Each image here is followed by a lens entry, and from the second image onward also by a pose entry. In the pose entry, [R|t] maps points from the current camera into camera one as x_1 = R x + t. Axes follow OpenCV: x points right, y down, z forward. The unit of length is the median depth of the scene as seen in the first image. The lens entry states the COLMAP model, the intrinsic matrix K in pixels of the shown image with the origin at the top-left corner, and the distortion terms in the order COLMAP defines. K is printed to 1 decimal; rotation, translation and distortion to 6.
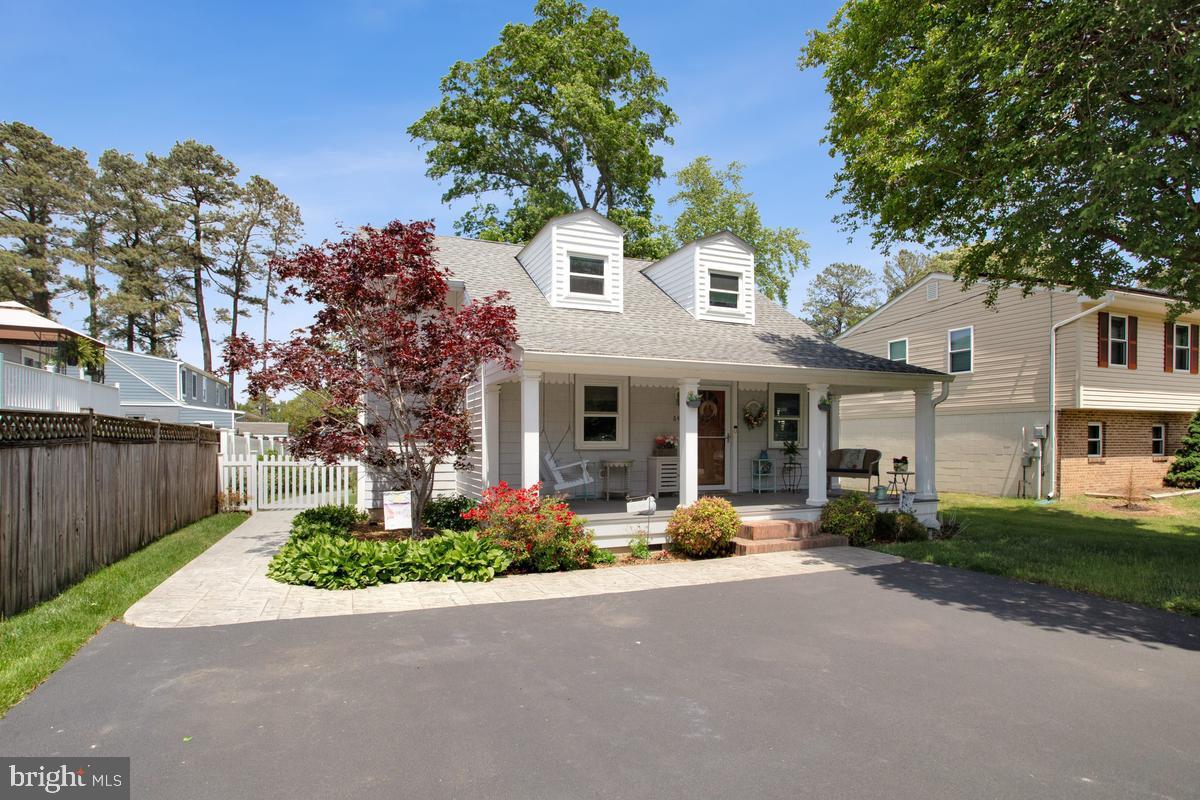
lens RADIAL K [[611.6, 0, 585.5], [0, 611.6, 447.2], [0, 0, 1]] dist [-0.031383, -0.000082]
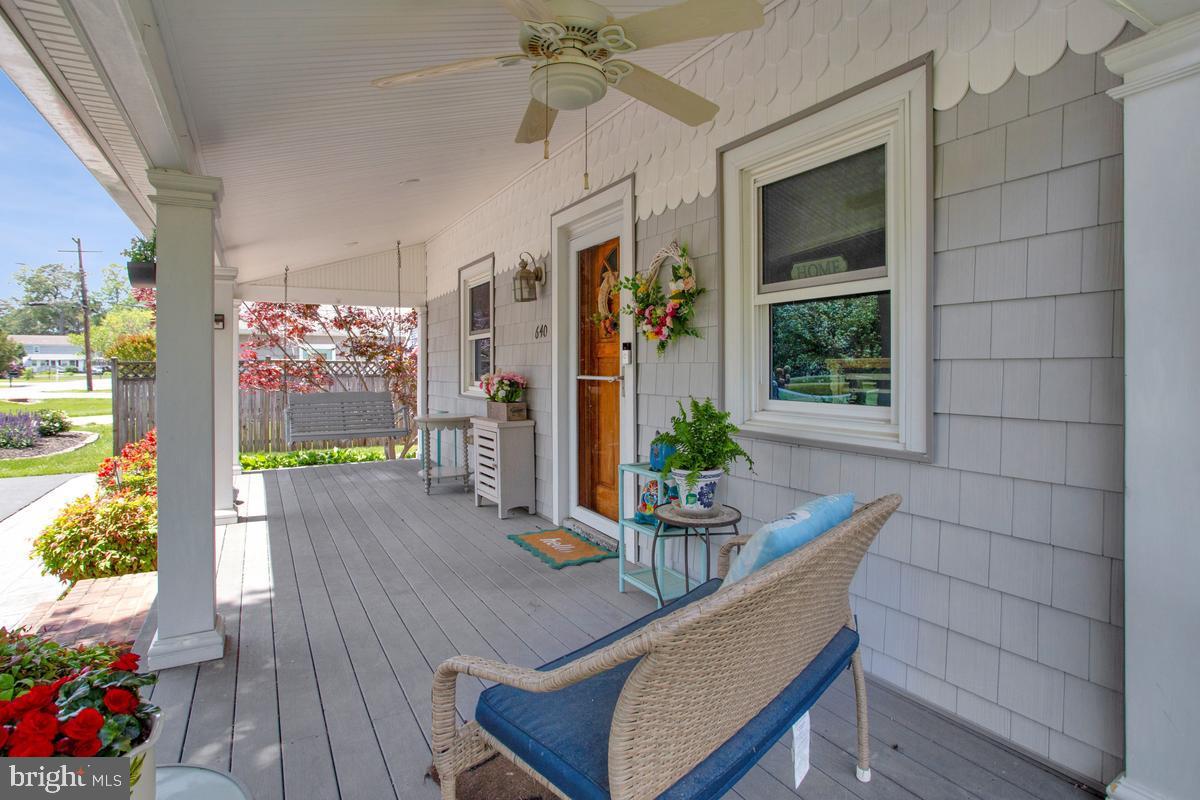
lens RADIAL K [[607.3, 0, 584.3], [0, 607.3, 368.7], [0, 0, 1]] dist [-0.002970, -0.000199]
pose [[0.133784, 0.004425, -0.991001, 0.559855], [-0.002629, 0.999988, 0.004110, -0.023090], [0.991007, 0.002056, 0.133794, 0.958929]]
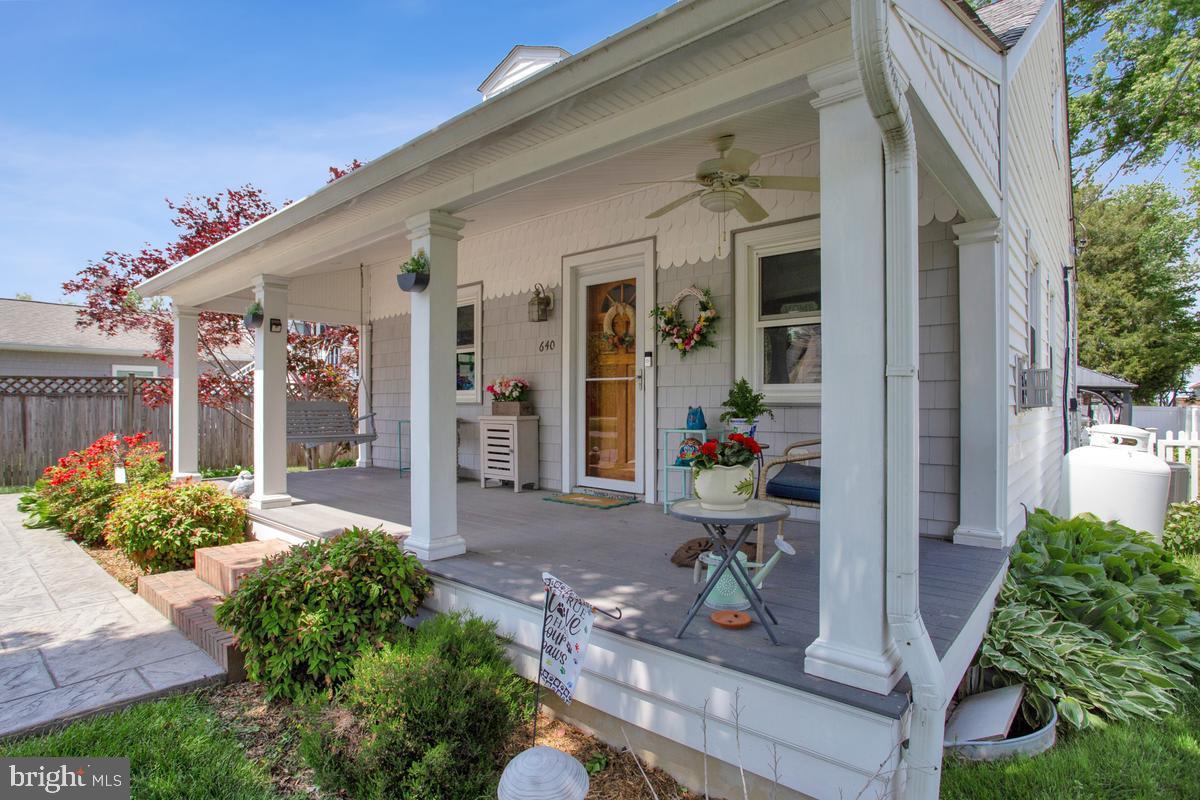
lens RADIAL K [[599.8, 0, 600.0], [0, 599.8, 400.0], [0, 0, 1]] dist [-0.025180, 0.000106]
pose [[0.474822, -0.002371, -0.880079, 0.629498], [-0.006647, 0.999958, -0.006280, 0.003803], [0.880057, 0.008832, 0.474786, 0.777849]]
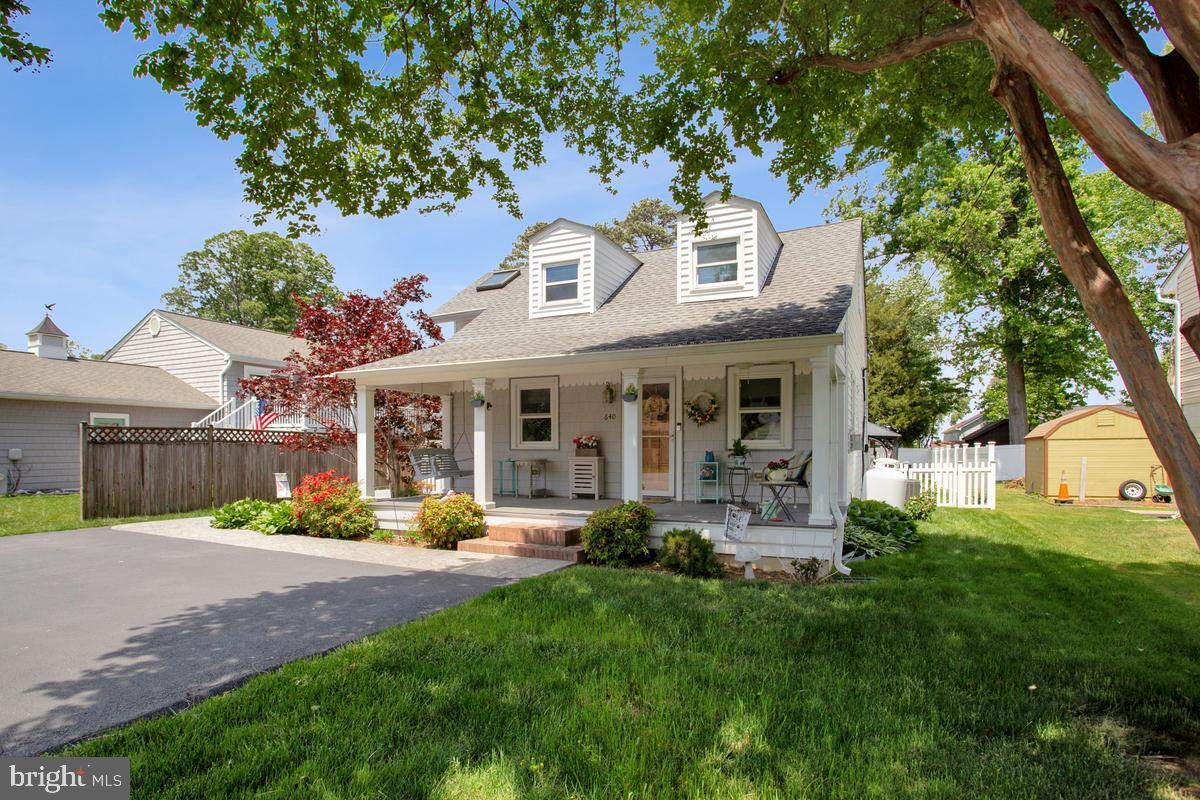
lens RADIAL K [[611.6, 0, 585.5], [0, 611.6, 447.2], [0, 0, 1]] dist [-0.031383, -0.000082]
pose [[0.677476, 0.004681, -0.735530, 0.811123], [-0.004894, 0.999986, 0.001856, -0.000786], [0.735529, 0.002342, 0.677489, 0.323461]]
